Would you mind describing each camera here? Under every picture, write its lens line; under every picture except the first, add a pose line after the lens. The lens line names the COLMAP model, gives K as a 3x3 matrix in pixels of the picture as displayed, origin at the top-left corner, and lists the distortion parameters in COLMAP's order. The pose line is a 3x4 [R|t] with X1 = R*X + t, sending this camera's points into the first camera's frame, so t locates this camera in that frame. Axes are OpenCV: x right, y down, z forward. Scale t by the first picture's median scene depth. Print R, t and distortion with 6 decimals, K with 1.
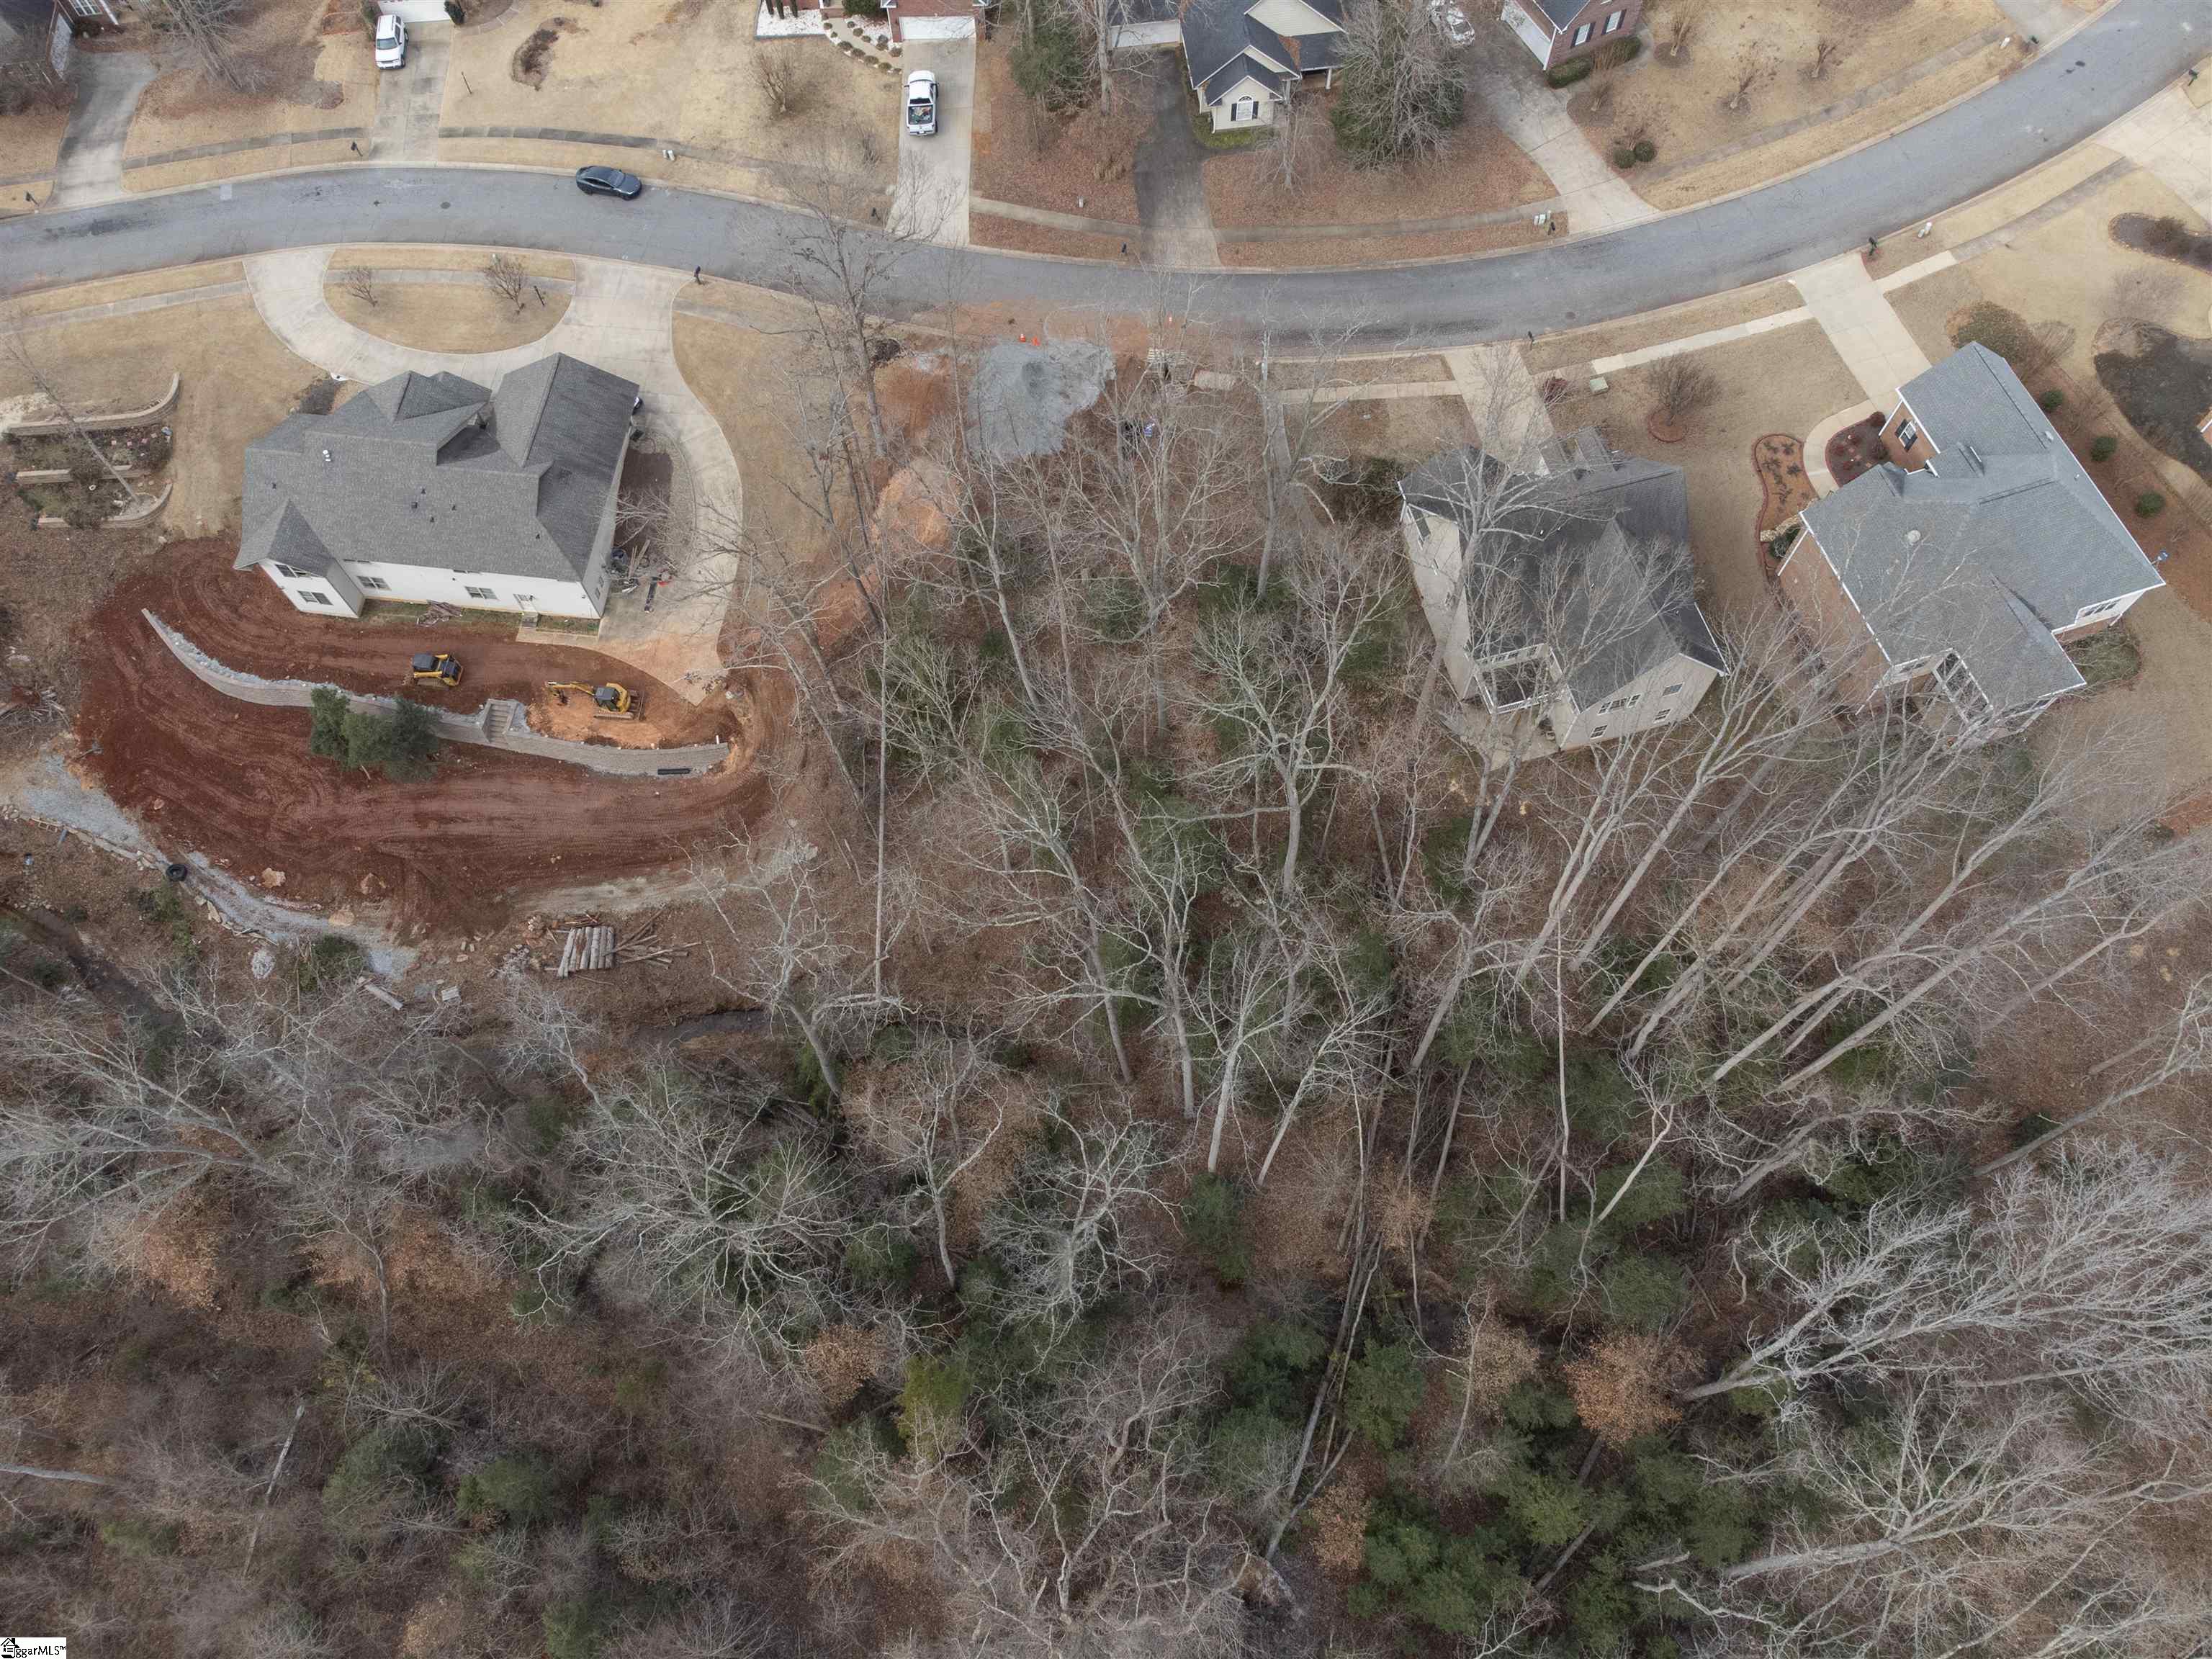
lens RADIAL K [[1648.2, 0, 1099.5], [0, 1648.2, 828.8], [0, 0, 1]] dist [-0.005902, 0.044871]
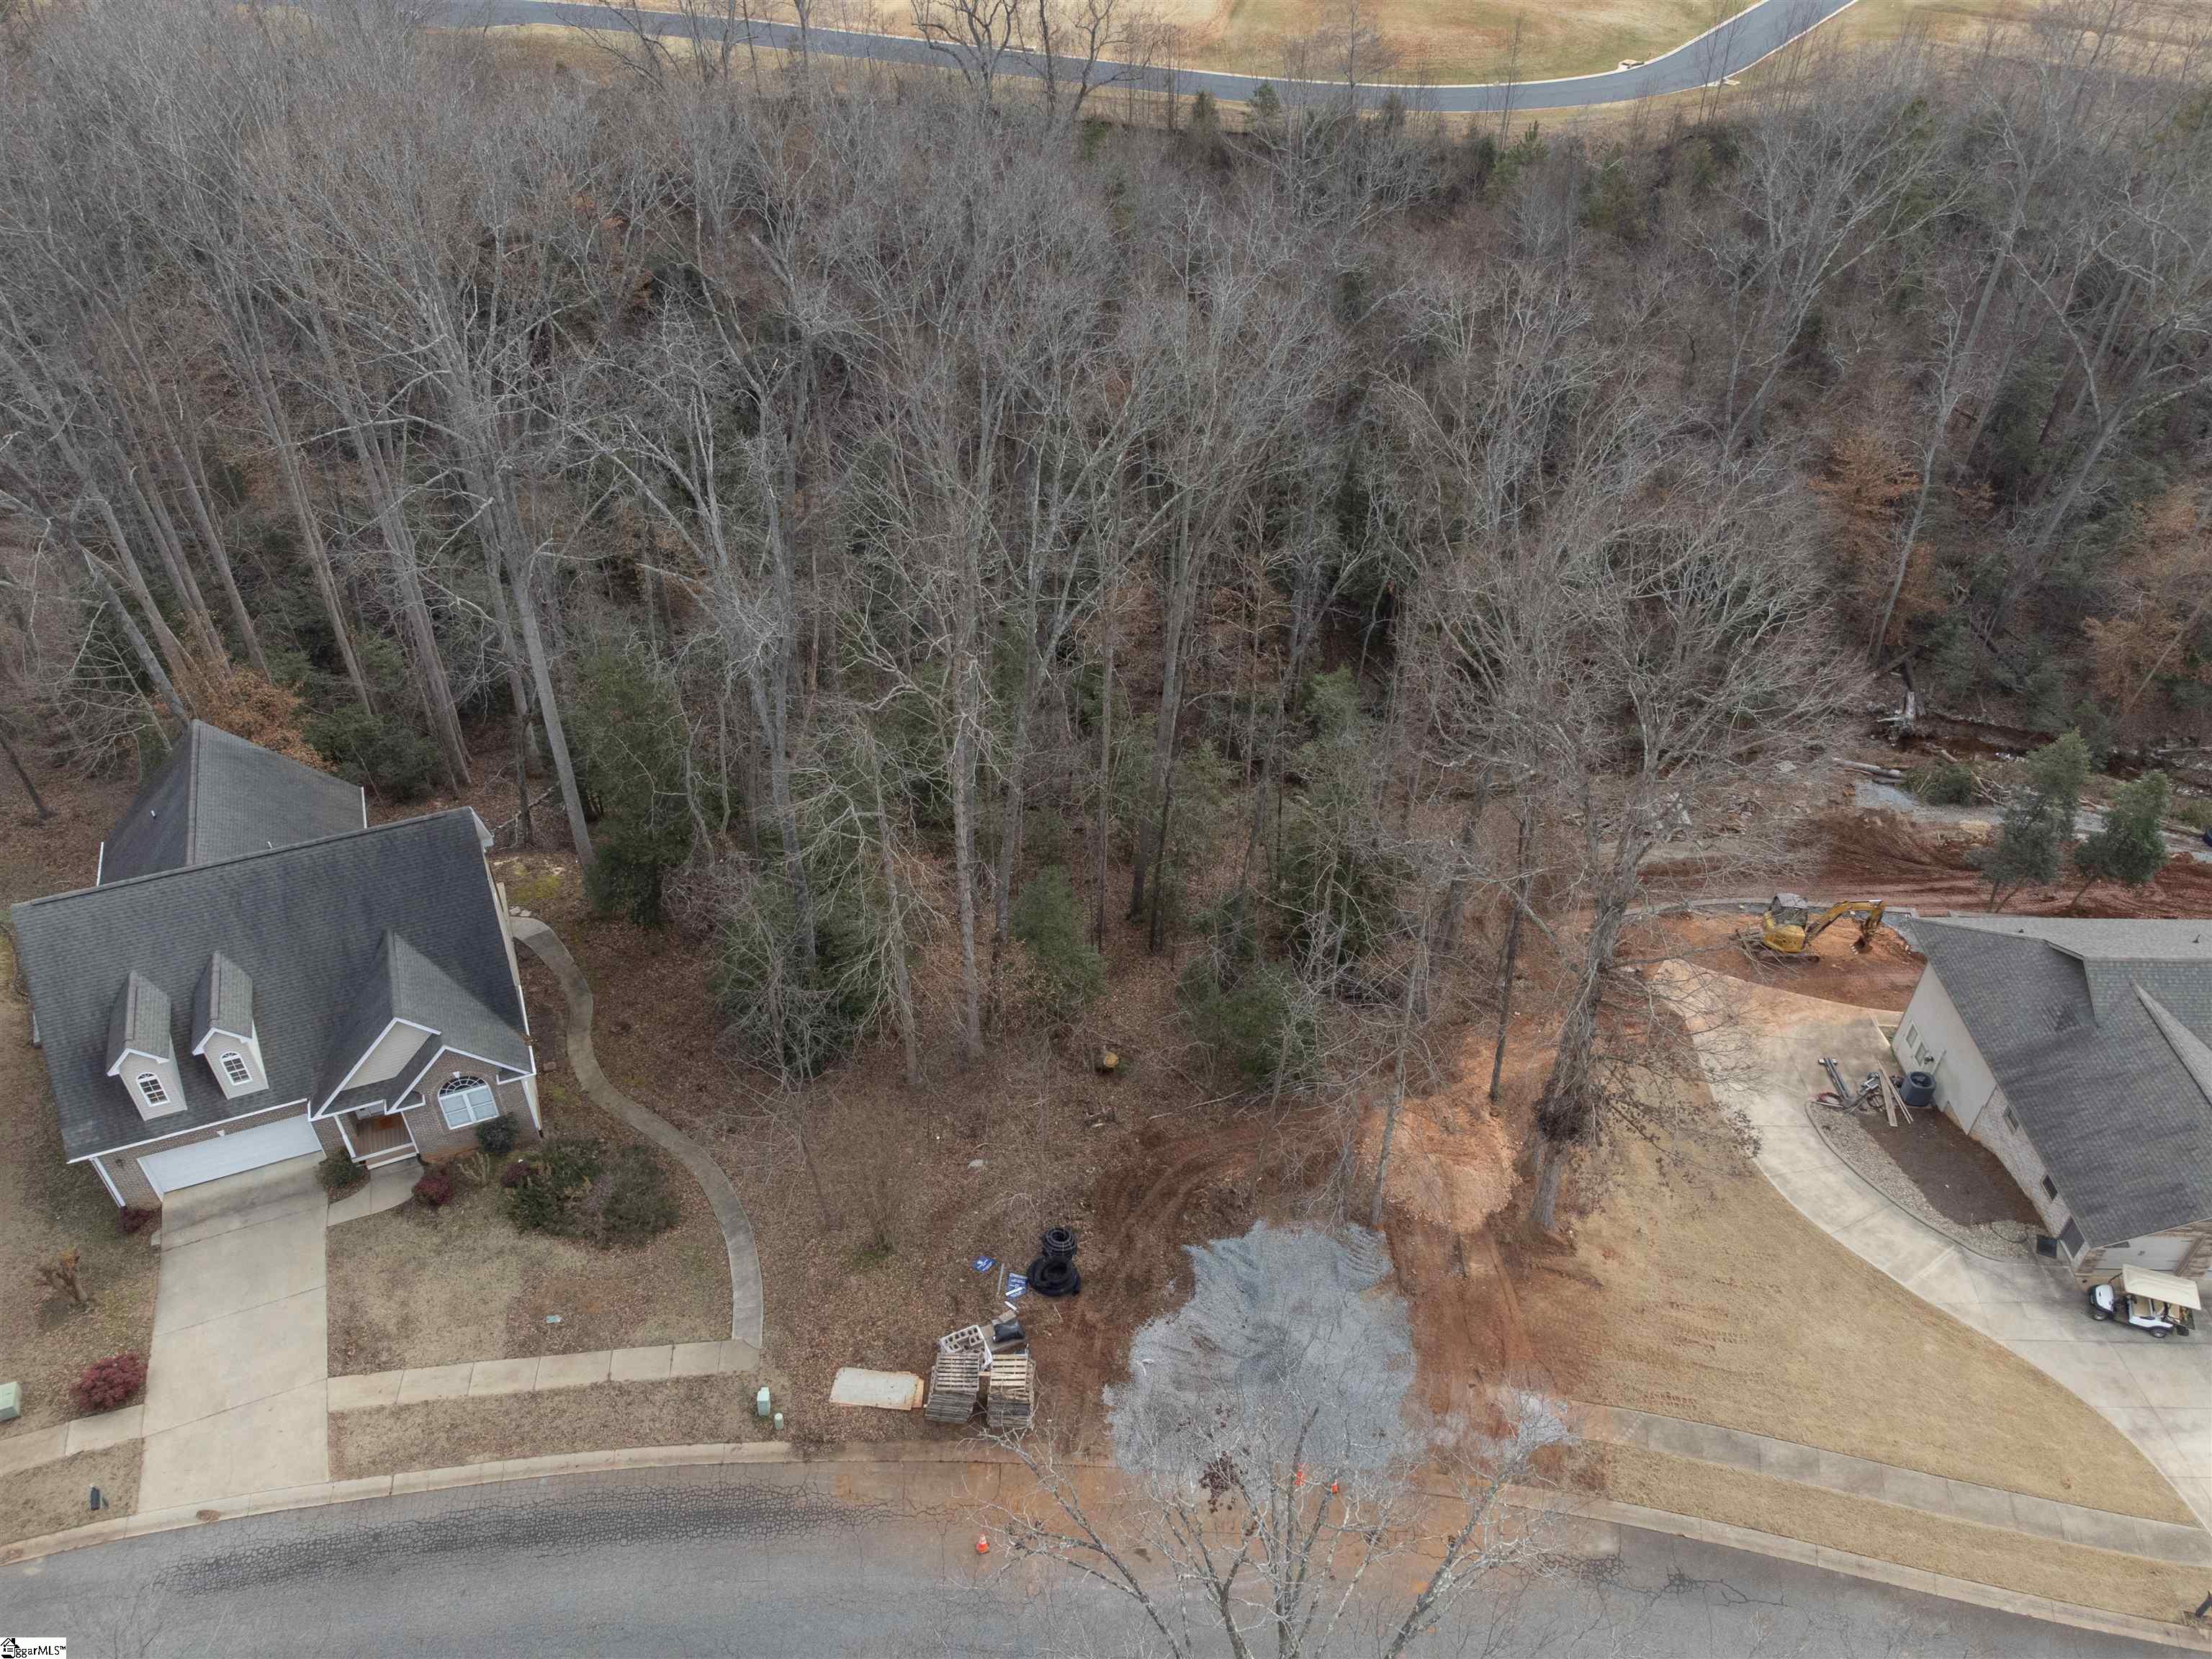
lens RADIAL K [[1650.0, 0, 1103.3], [0, 1650.0, 828.4], [0, 0, 1]] dist [-0.015403, 0.067148]
pose [[-0.993503, 0.084313, -0.076434, 0.031036], [-0.095555, -0.253278, 0.962663, -0.680667], [0.061806, 0.963712, 0.259689, 0.751774]]
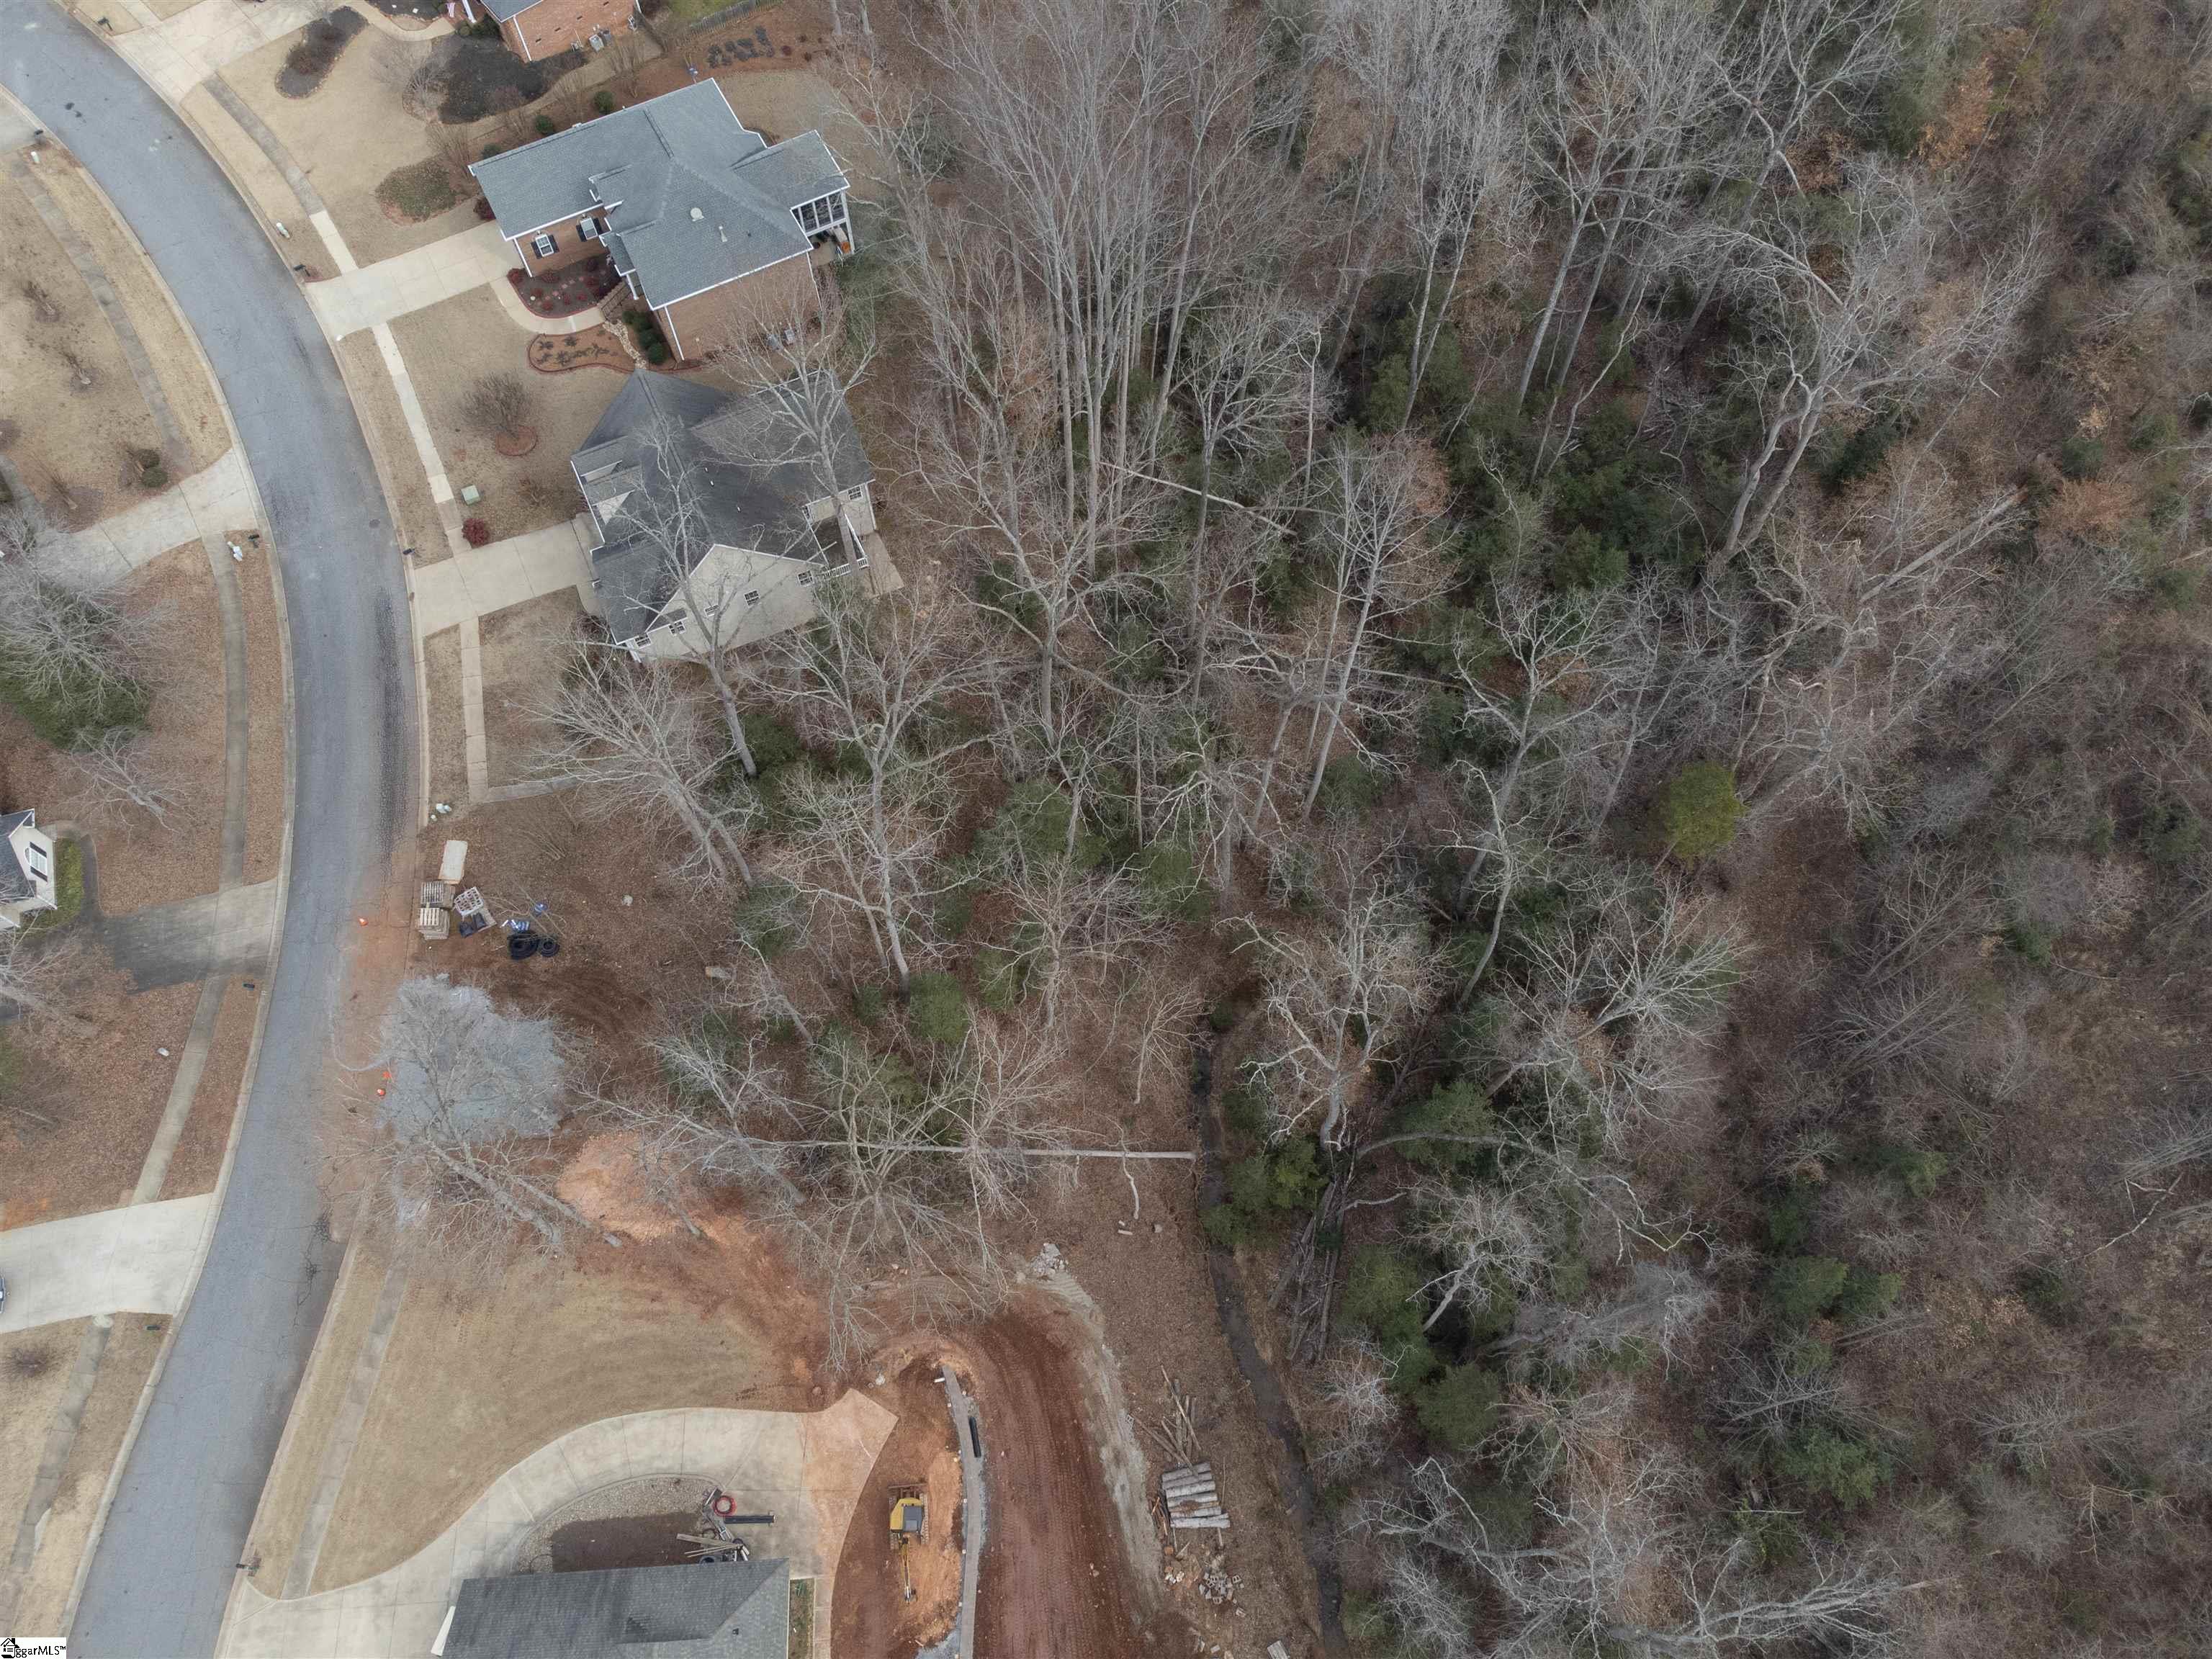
lens RADIAL K [[1650.0, 0, 1103.3], [0, 1650.0, 828.4], [0, 0, 1]] dist [-0.015403, 0.067148]
pose [[-0.171760, -0.890387, 0.421556, -0.344280], [0.895508, 0.037222, 0.443487, -0.356733], [-0.410566, 0.453680, 0.790955, 0.166889]]
